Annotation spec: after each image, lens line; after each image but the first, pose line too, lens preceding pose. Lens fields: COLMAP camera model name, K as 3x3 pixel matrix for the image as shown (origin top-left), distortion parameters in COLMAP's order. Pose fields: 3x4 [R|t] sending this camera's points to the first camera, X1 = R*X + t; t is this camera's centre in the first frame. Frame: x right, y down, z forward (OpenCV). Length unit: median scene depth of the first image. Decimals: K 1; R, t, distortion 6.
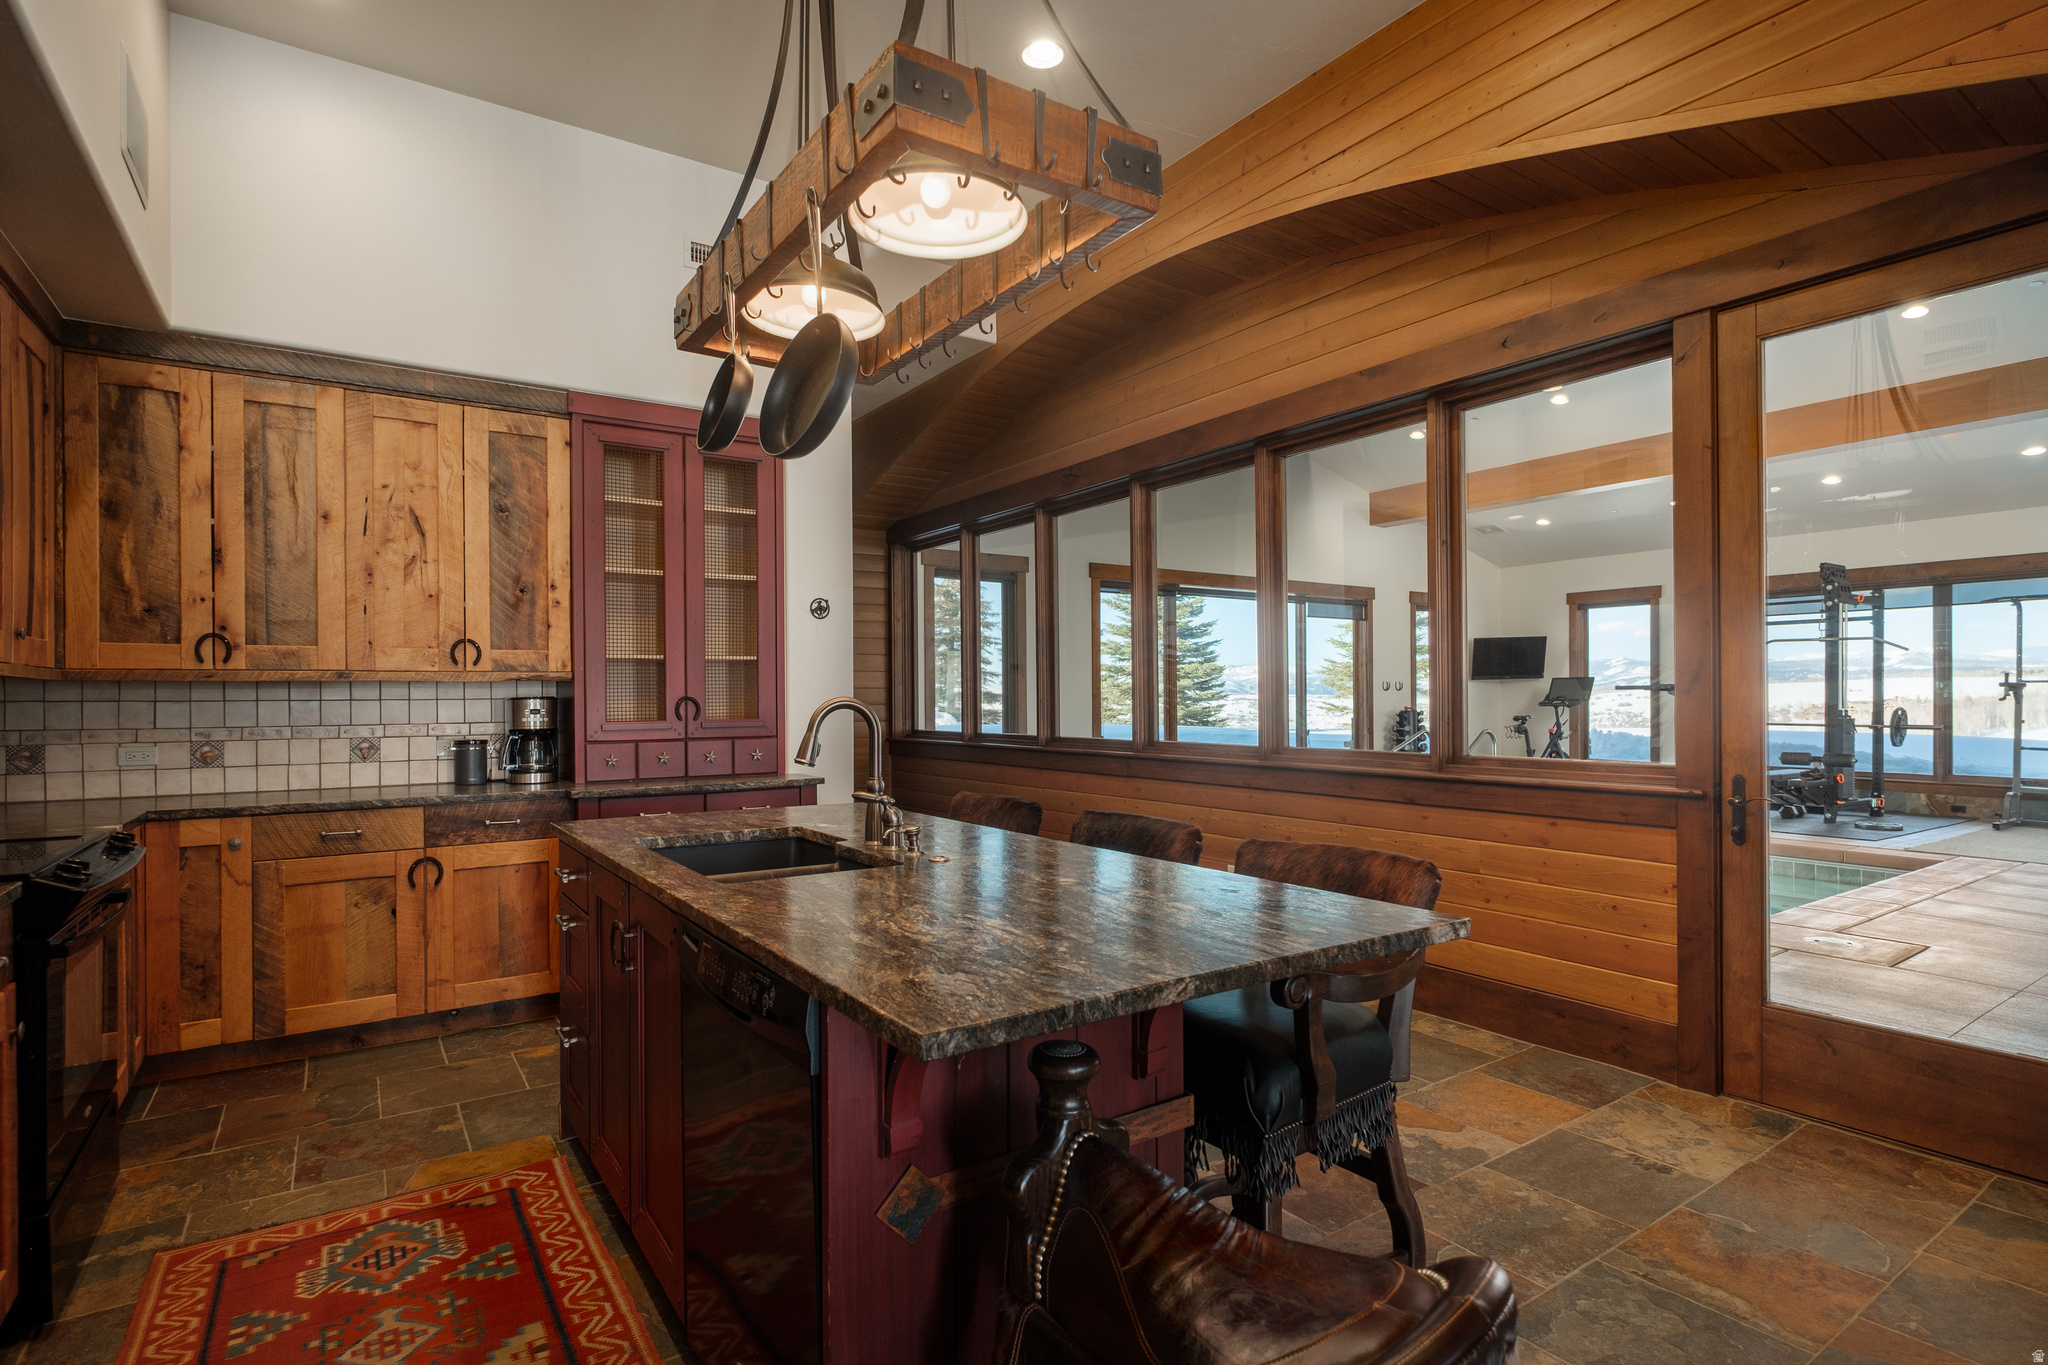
lens RADIAL K [[1005.1, 0, 1030.8], [0, 1005.1, 697.8], [0, 0, 1]] dist [0.000659, 0.000619]
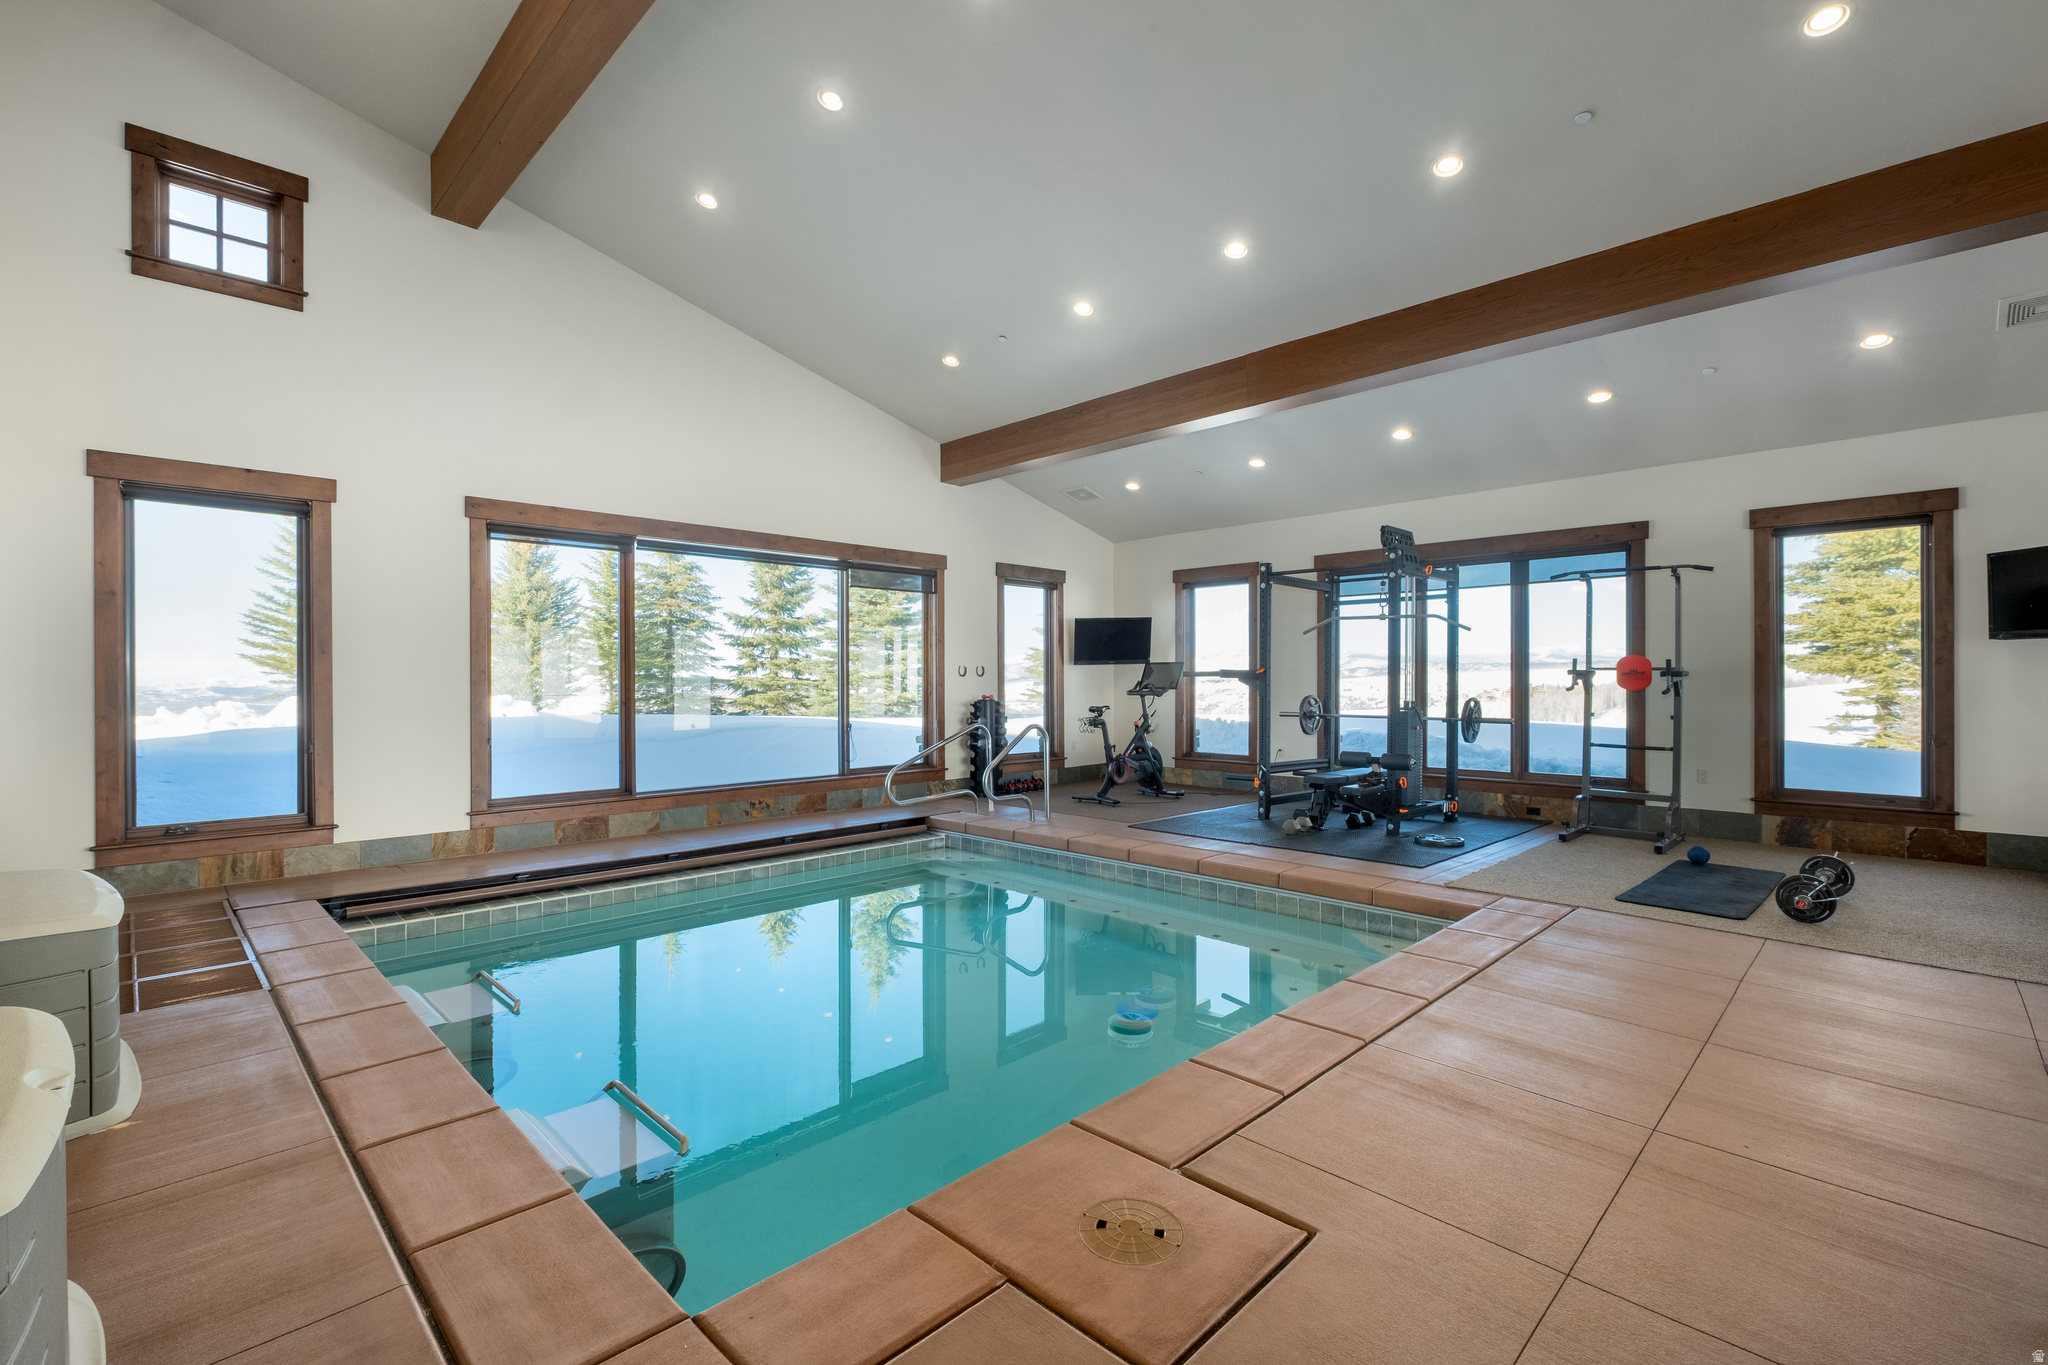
lens RADIAL K [[894.3, 0, 1024.0], [0, 894.3, 682.5], [0, 0, 1]] dist [0.000379, -0.000052]
pose [[0.983596, 0.003437, 0.180352, 0.326794], [-0.003372, 0.999994, -0.000670, -0.002161], [-0.180354, 0.000051, 0.983602, 0.293470]]
